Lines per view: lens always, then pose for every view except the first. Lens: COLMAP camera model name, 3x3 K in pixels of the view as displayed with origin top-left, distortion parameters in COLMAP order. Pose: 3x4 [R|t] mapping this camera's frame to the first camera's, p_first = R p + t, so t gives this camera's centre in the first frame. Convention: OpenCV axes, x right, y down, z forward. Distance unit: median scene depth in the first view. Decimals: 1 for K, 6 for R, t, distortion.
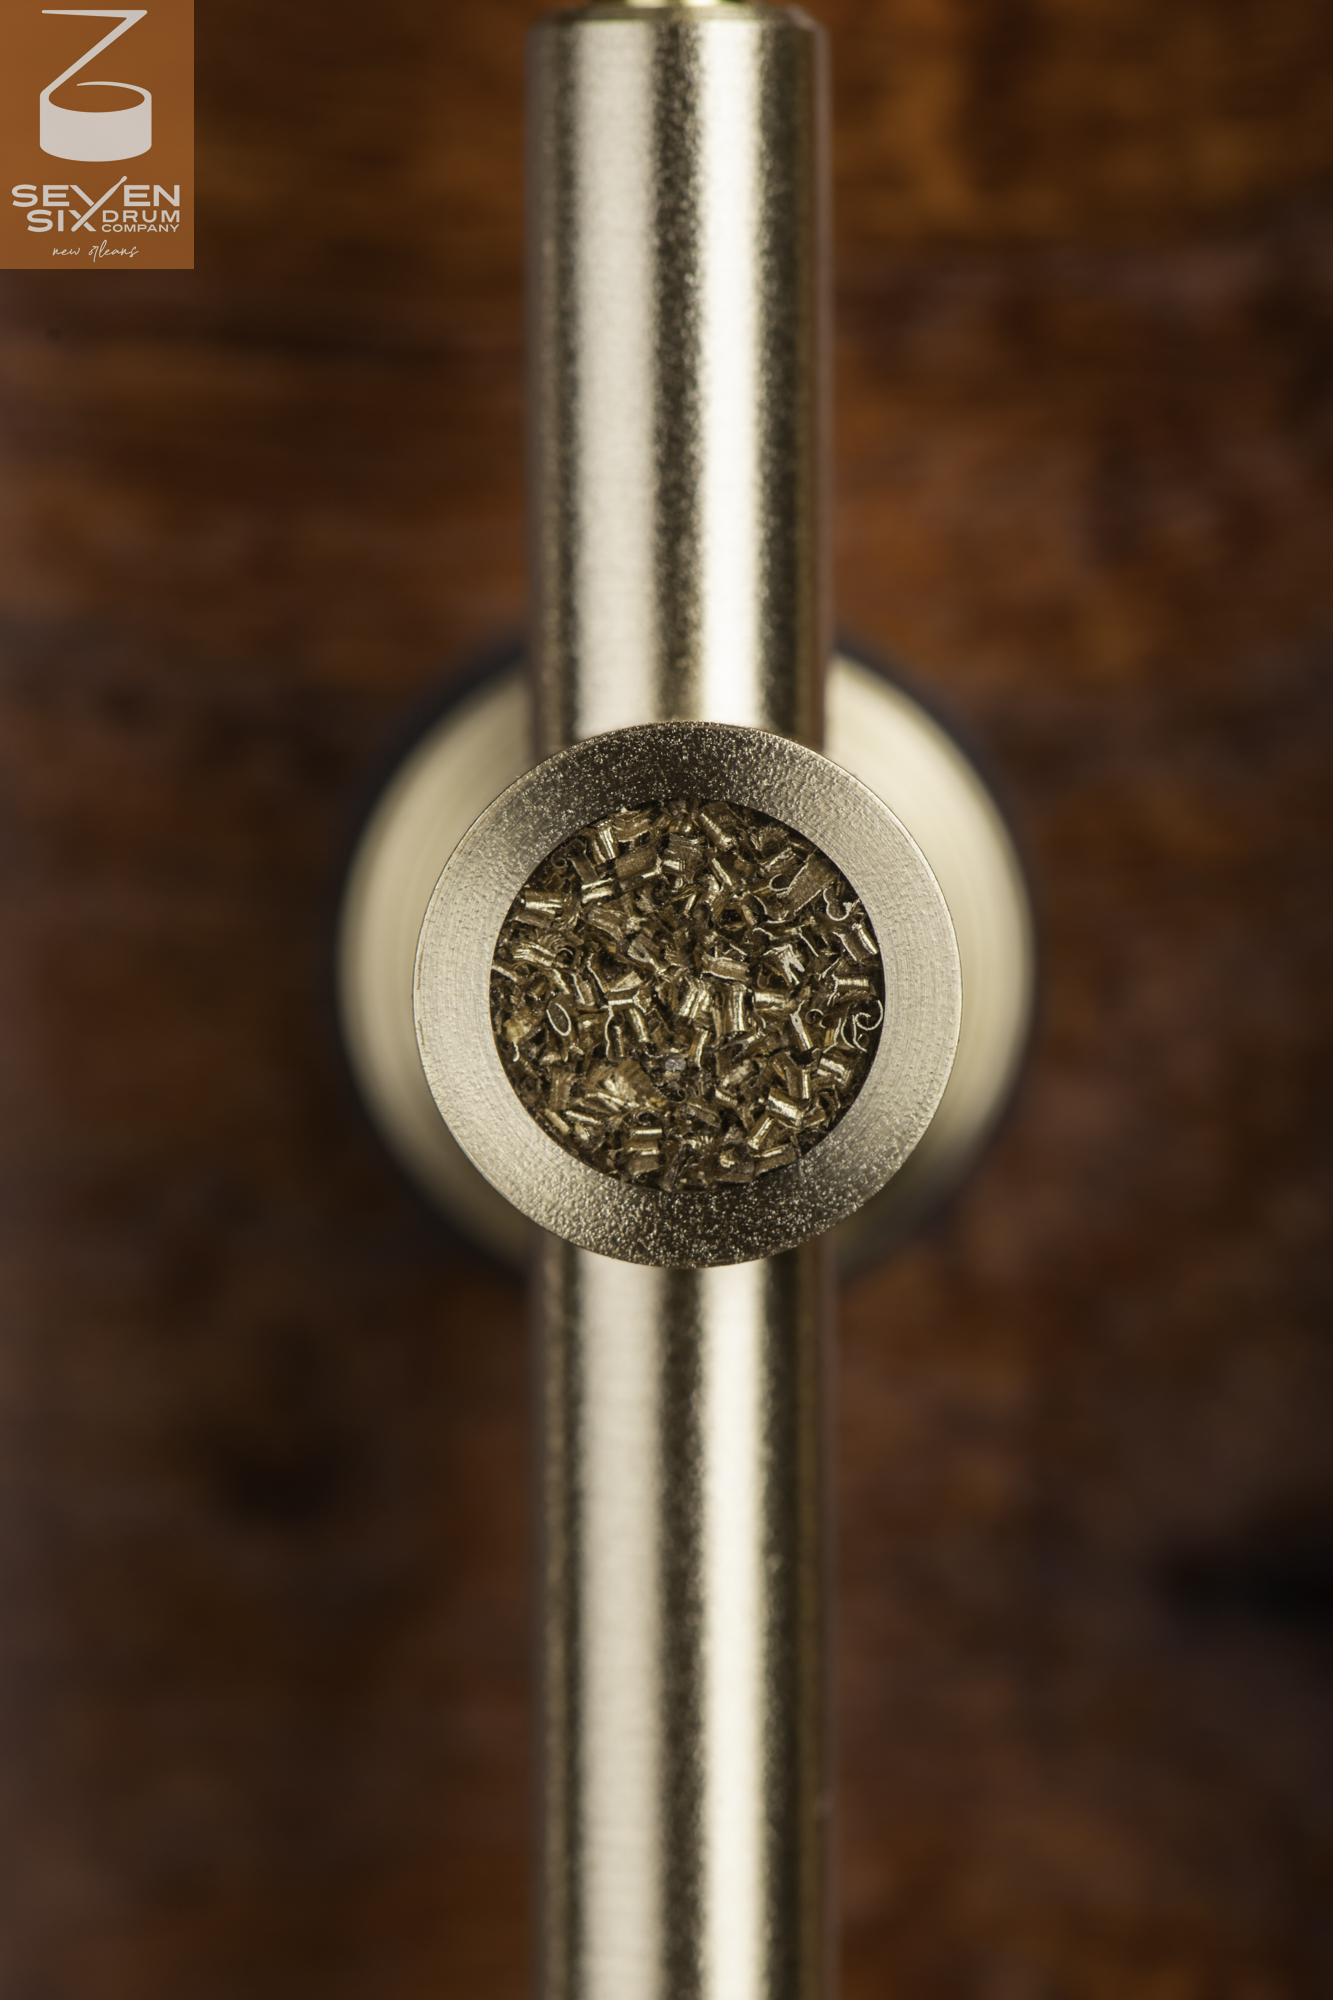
lens RADIAL K [[10028.0, 0, 666.5], [0, 10028.0, 1000.0], [0, 0, 1]] dist [-0.239274, 0.062669]
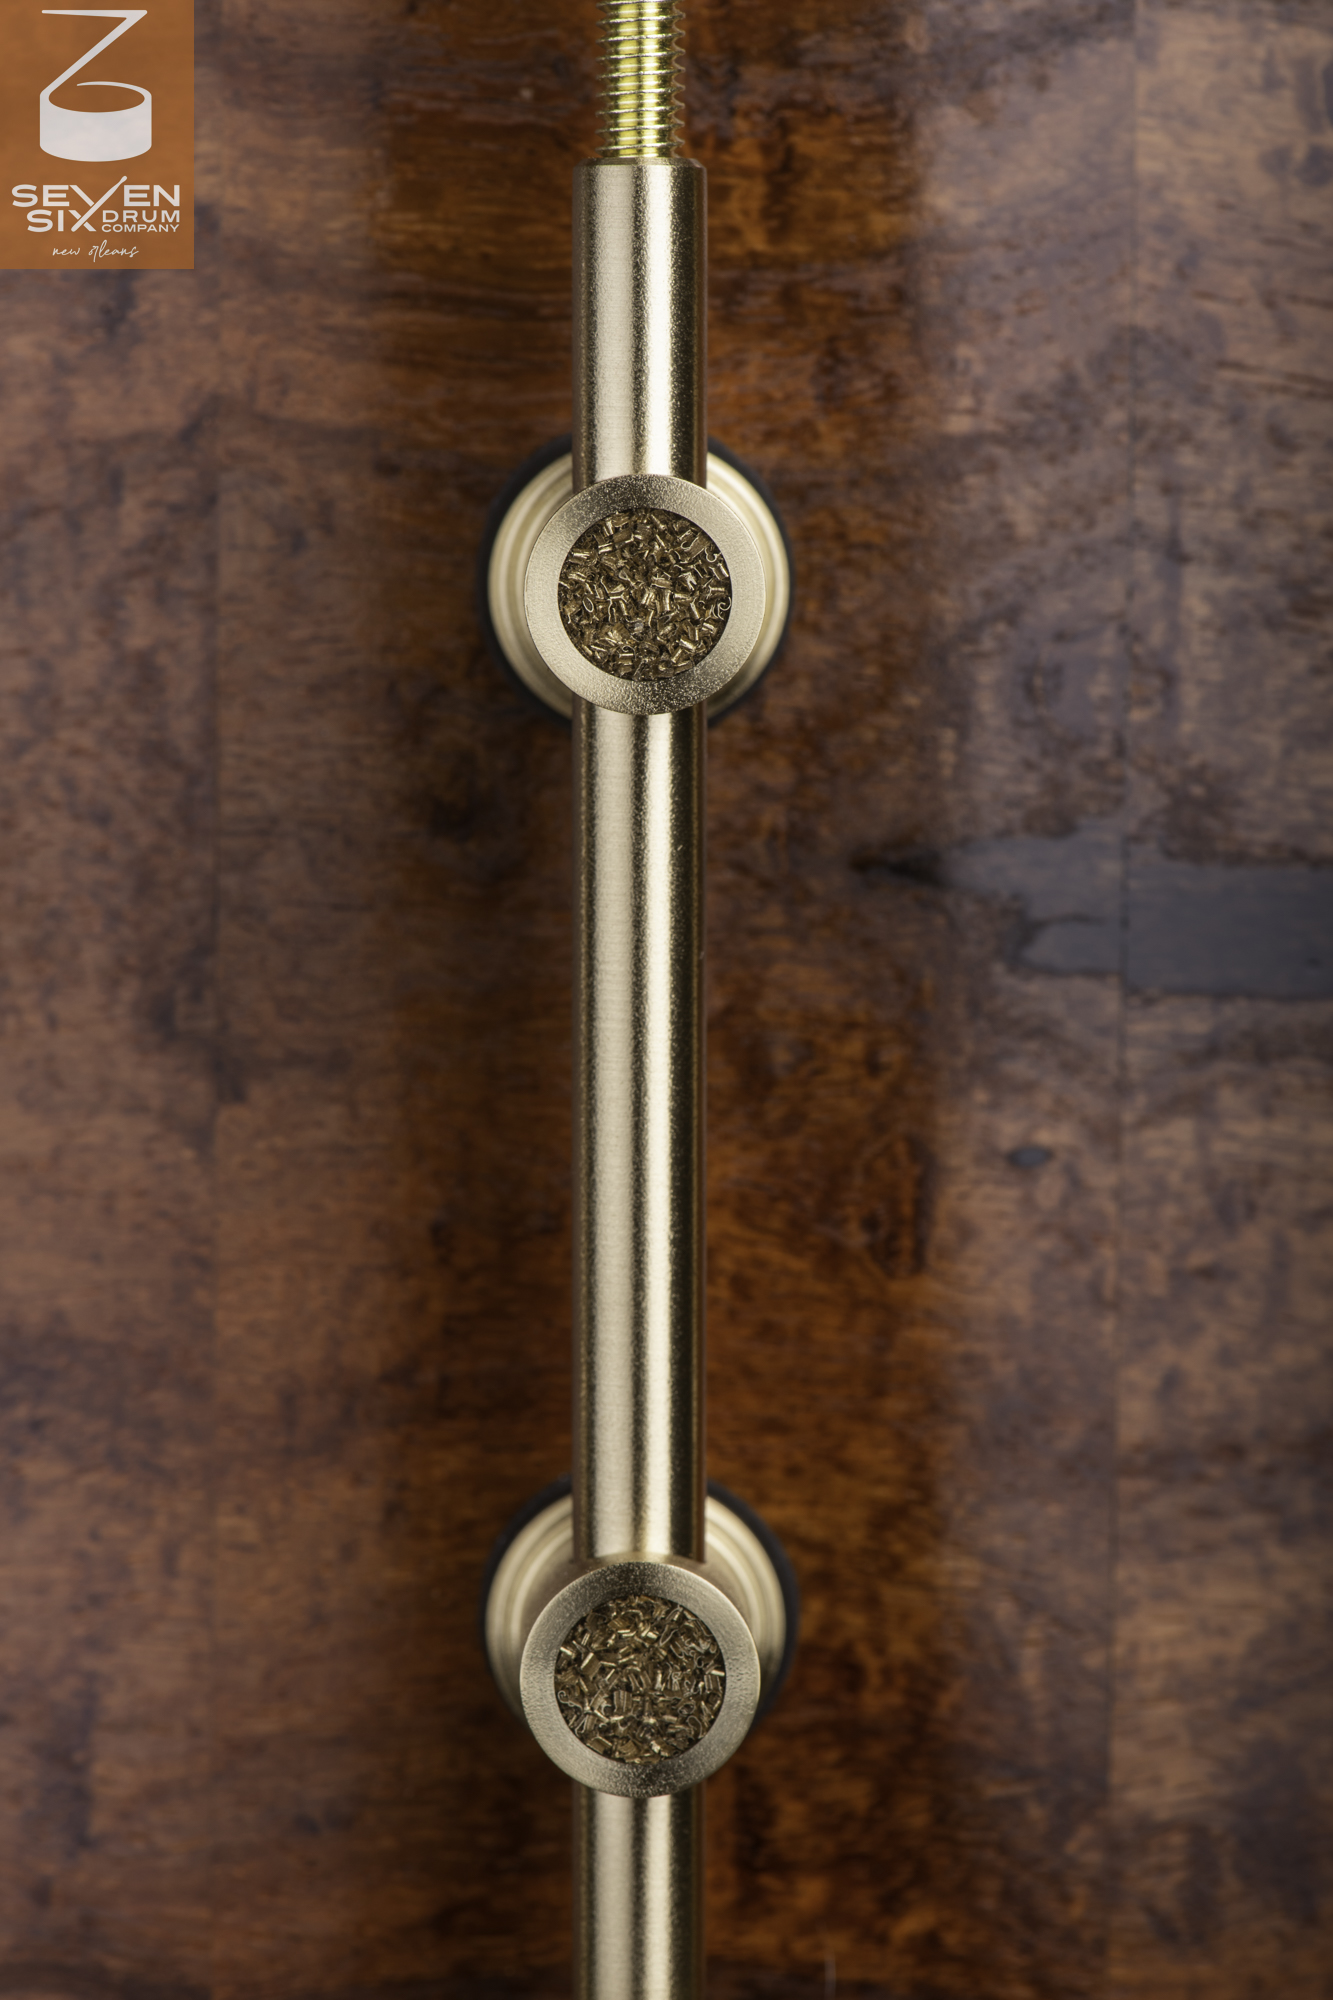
lens RADIAL K [[6611.1, 0, 666.5], [0, 6611.1, 1000.0], [0, 0, 1]] dist [-0.263416, -0.499055]
pose [[0.999463, 0.001342, 0.032751, -0.041778], [-0.002830, 0.998964, 0.045430, 0.023217], [-0.032656, -0.045498, 0.998431, -0.495715]]
